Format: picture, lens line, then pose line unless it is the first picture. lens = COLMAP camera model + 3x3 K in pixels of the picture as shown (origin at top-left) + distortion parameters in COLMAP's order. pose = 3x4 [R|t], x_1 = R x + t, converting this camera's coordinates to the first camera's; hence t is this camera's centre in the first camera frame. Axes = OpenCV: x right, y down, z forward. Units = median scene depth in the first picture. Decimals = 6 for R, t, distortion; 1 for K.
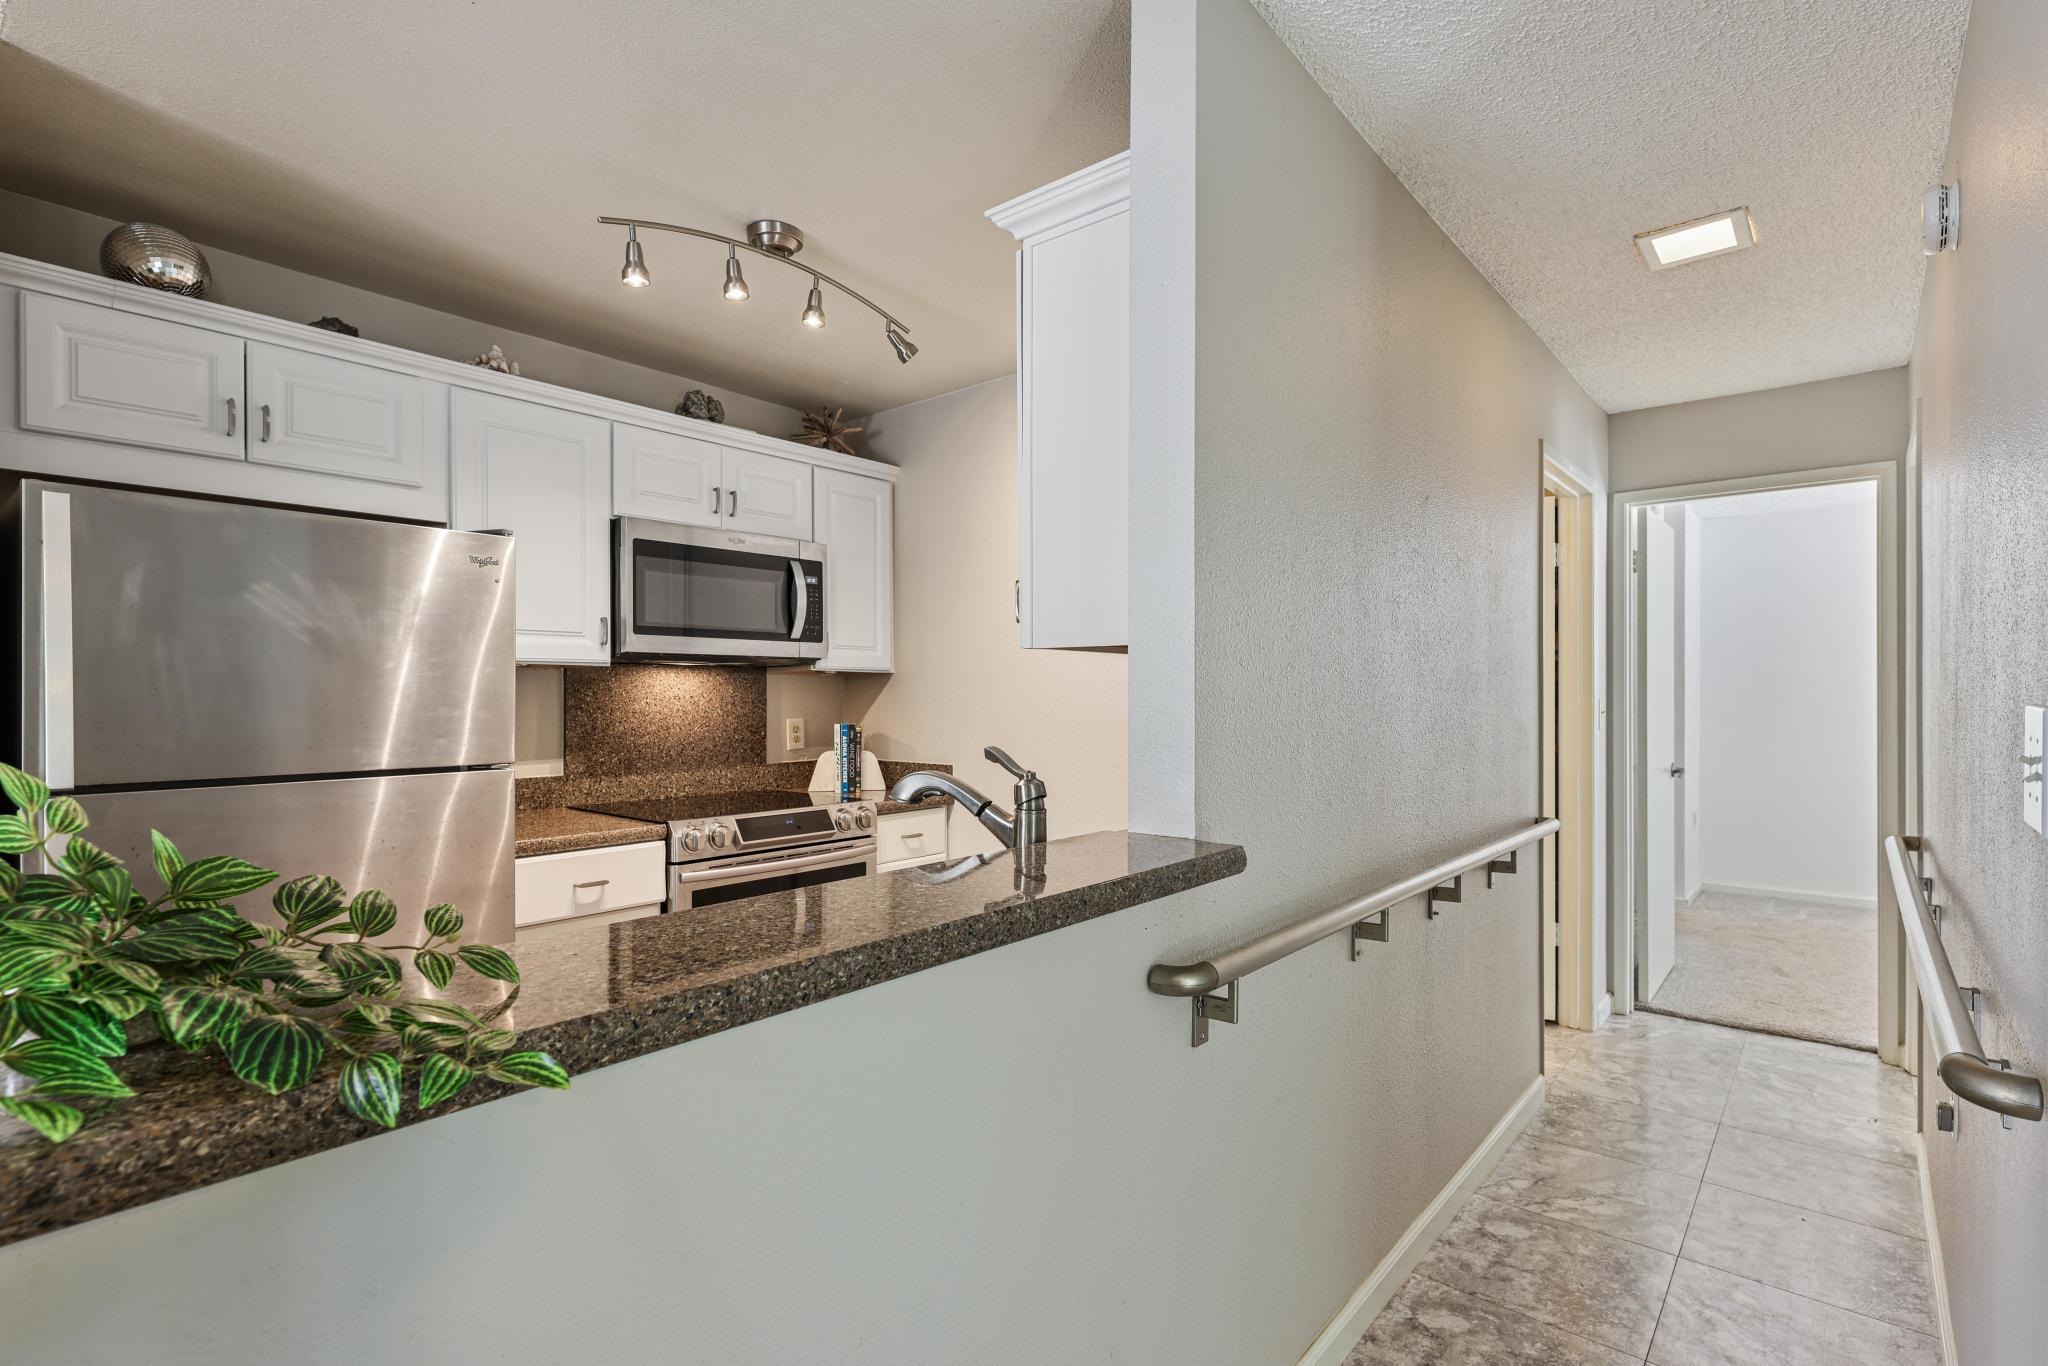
lens RADIAL K [[981.2, 0, 1023.8], [0, 981.2, 691.0], [0, 0, 1]] dist [0.002289, 0.000490]
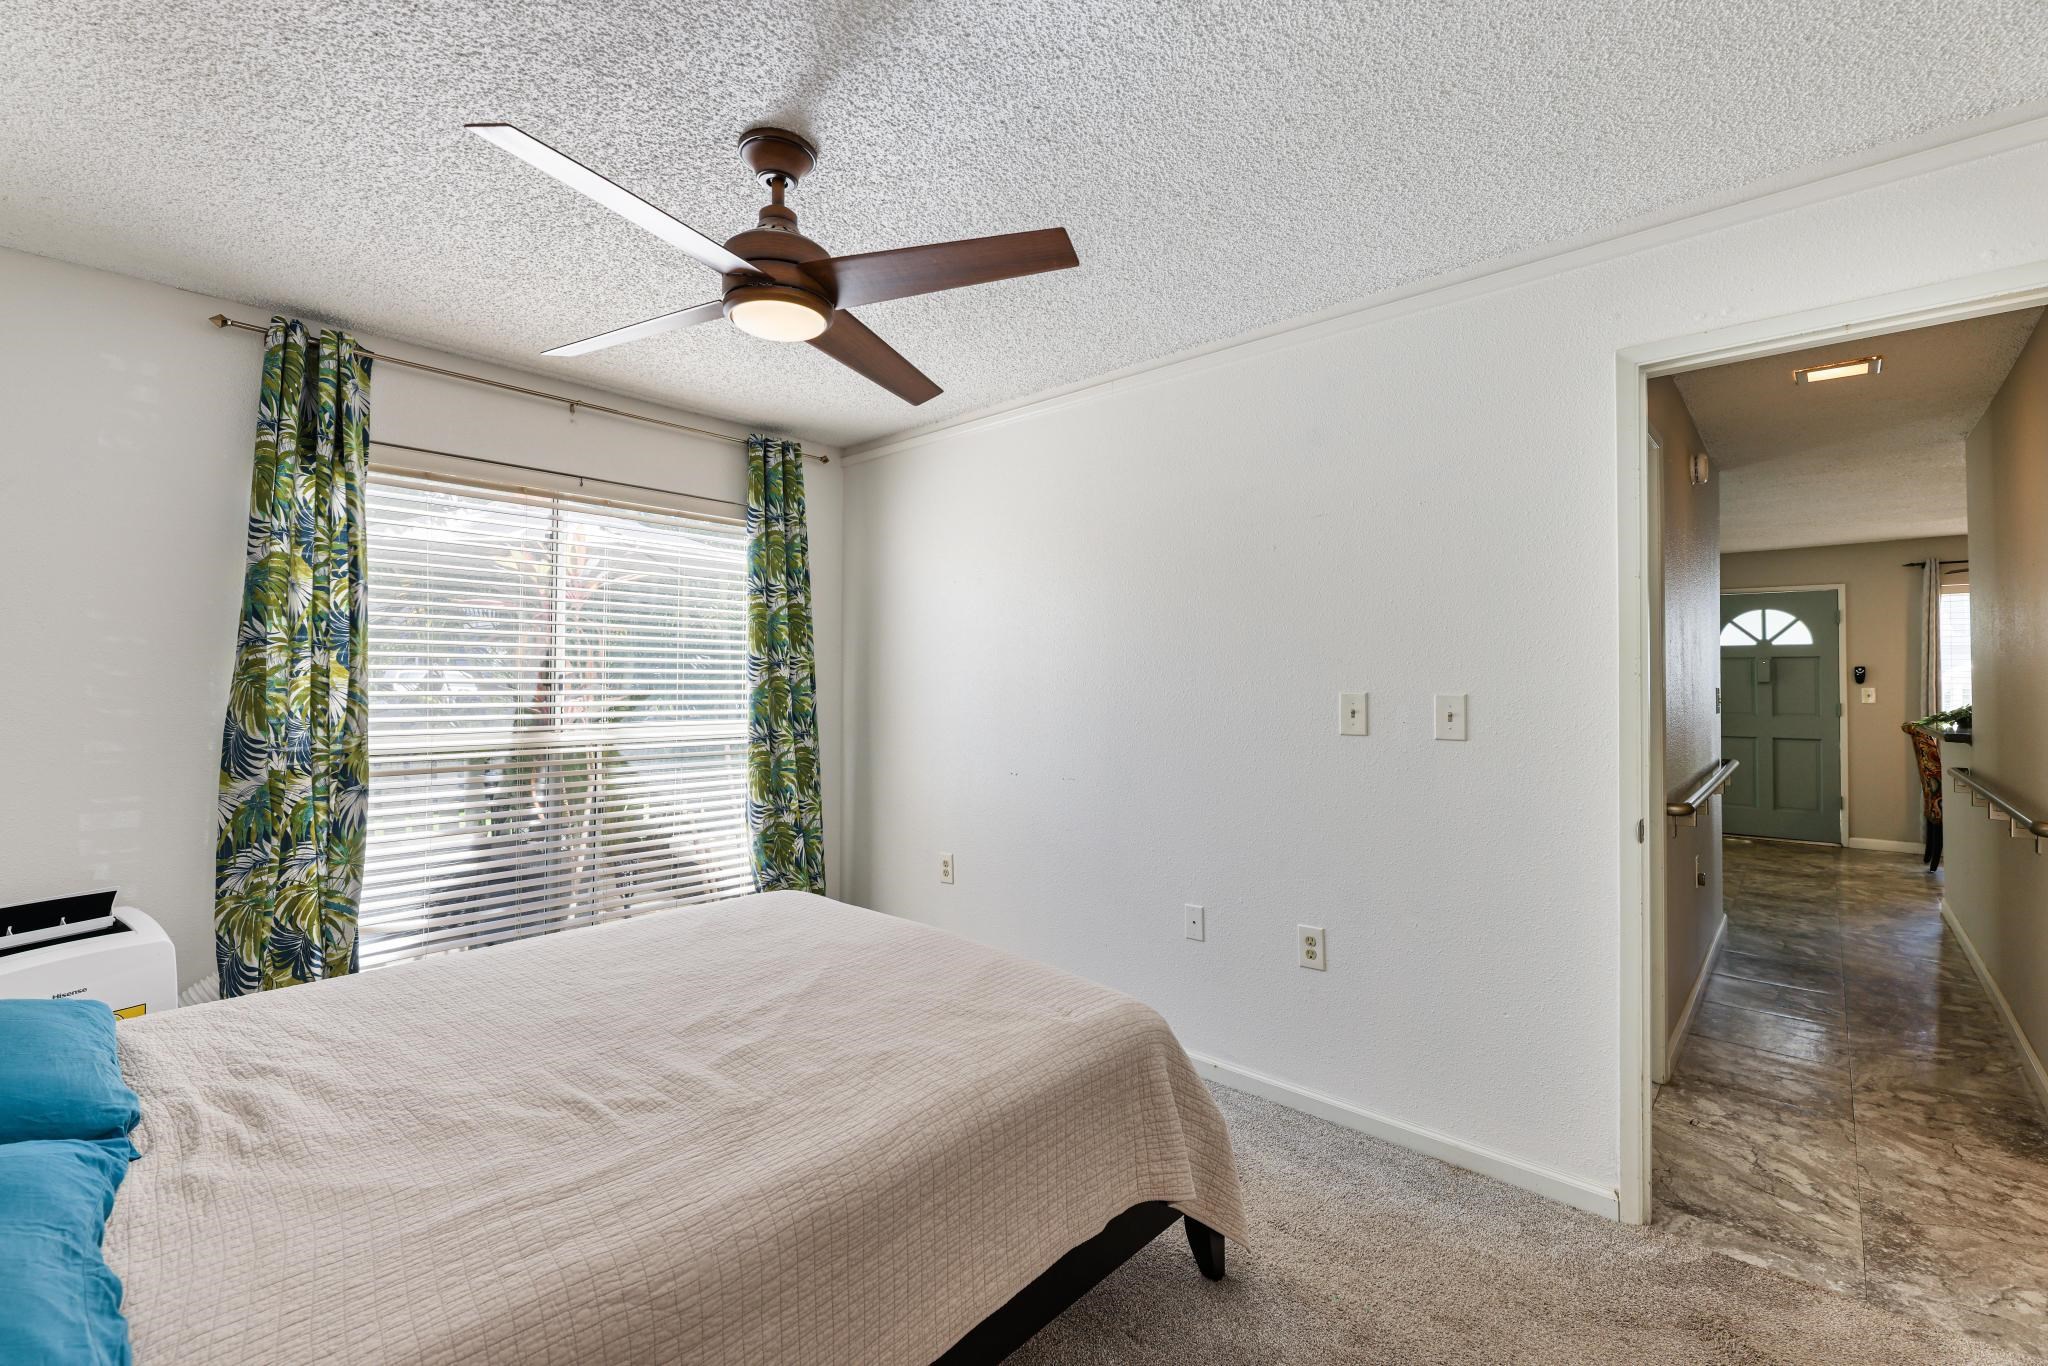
lens RADIAL K [[885.0, 0, 1026.8], [0, 885.0, 665.0], [0, 0, 1]] dist [0.000591, -0.000147]
pose [[-0.999585, -0.005117, 0.028364, 1.334128], [-0.005747, 0.999738, -0.022174, 0.008072], [-0.028243, -0.022328, -0.999352, 1.693064]]
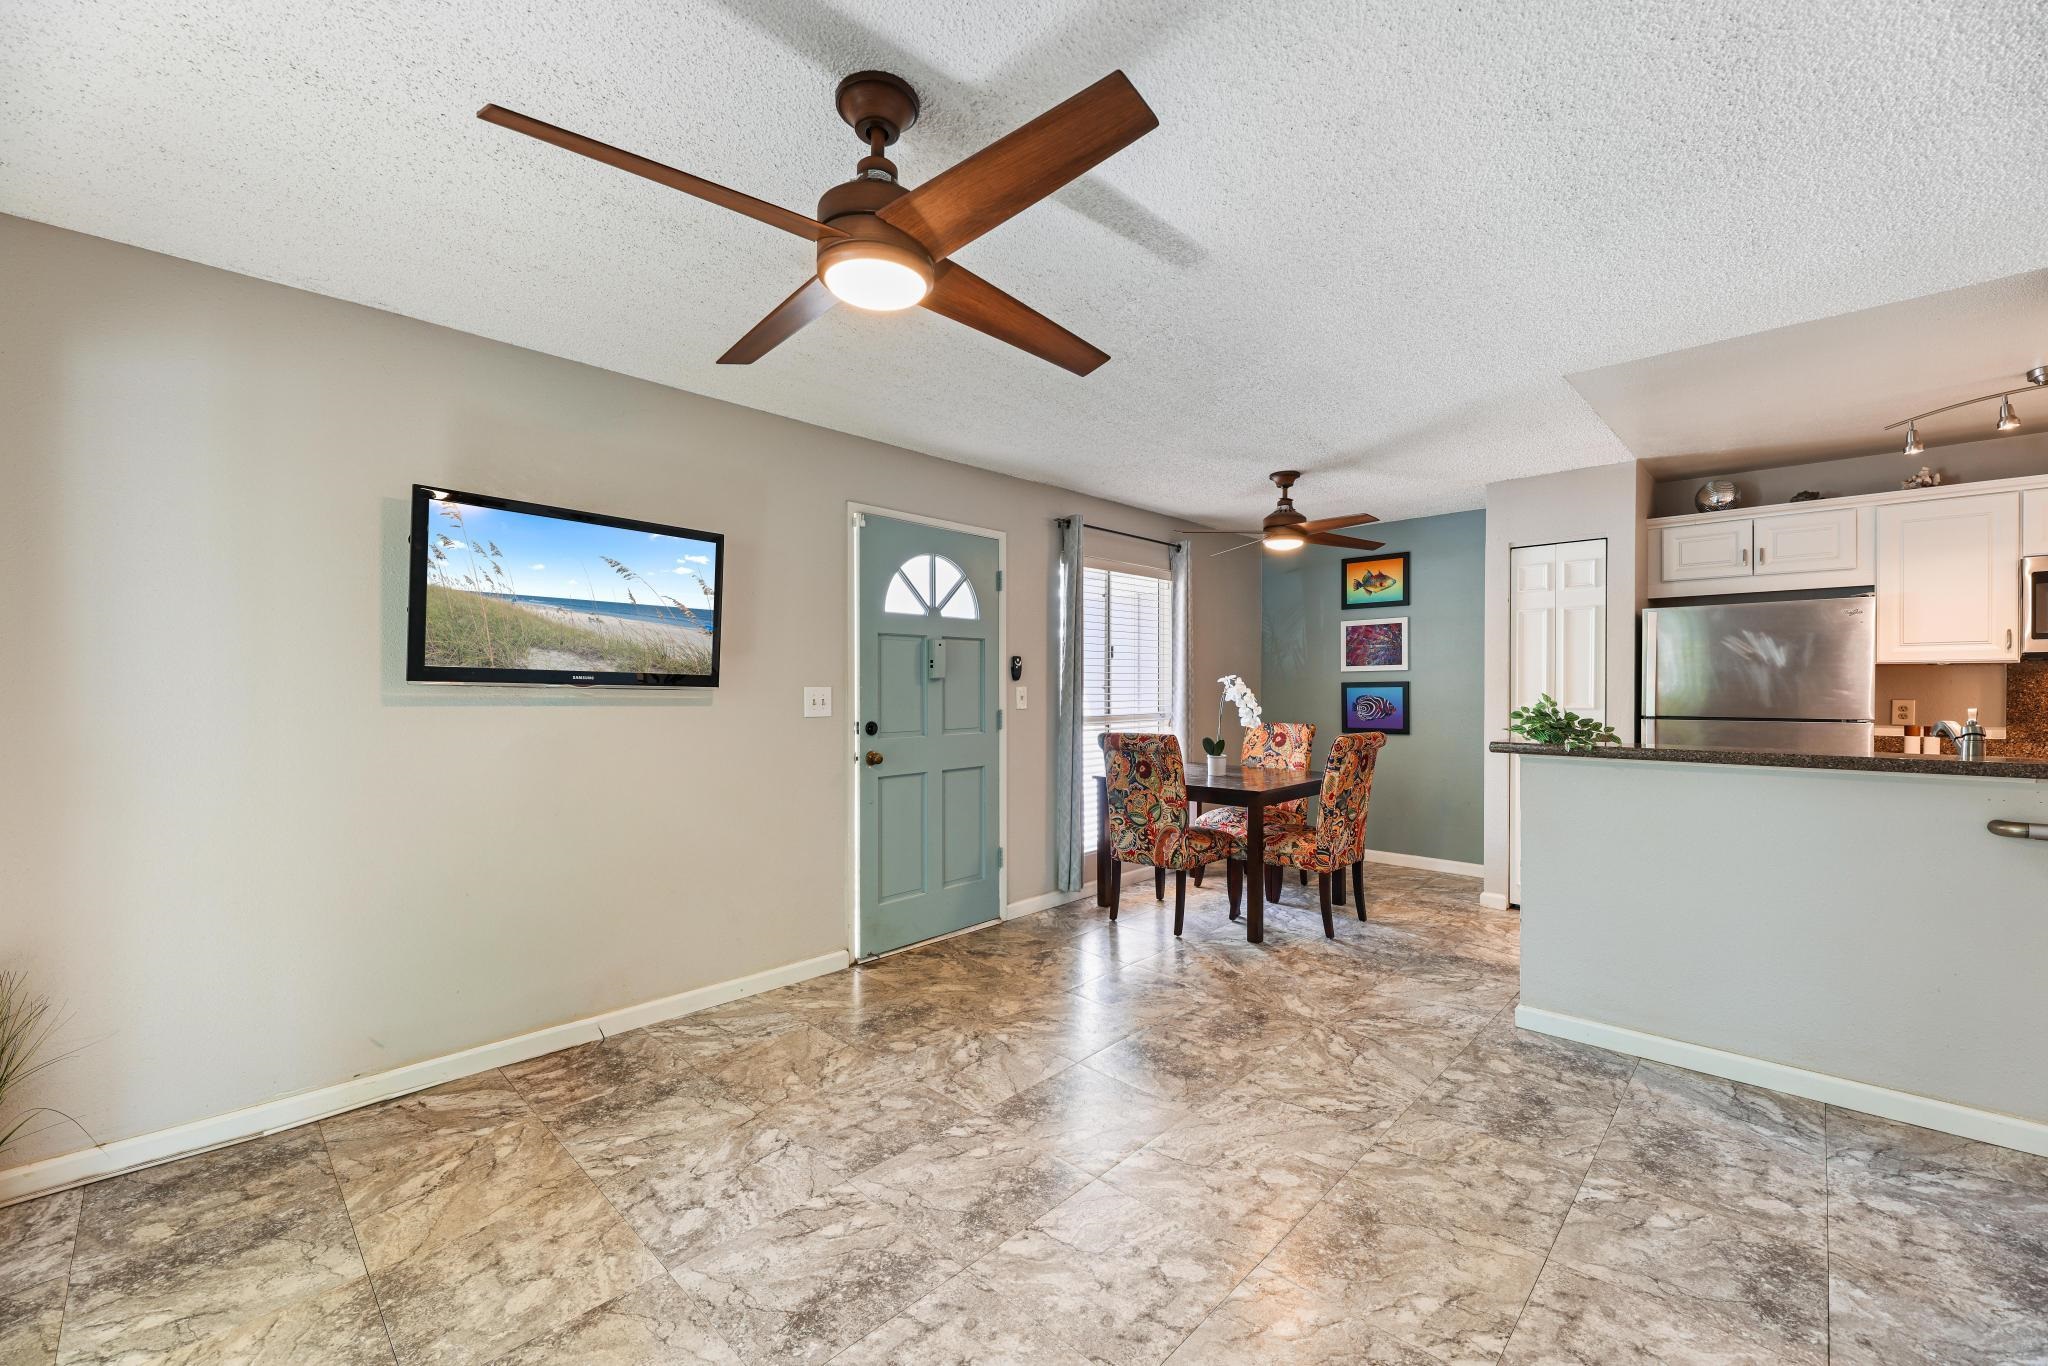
lens RADIAL K [[815.8, 0, 1029.8], [0, 815.8, 692.7], [0, 0, 1]] dist [-0.007402, -0.000208]
pose [[-0.062308, 0.009031, -0.998016, 0.753199], [0.003511, 0.999955, 0.008829, 0.002542], [0.998051, -0.002954, -0.062336, -0.330868]]
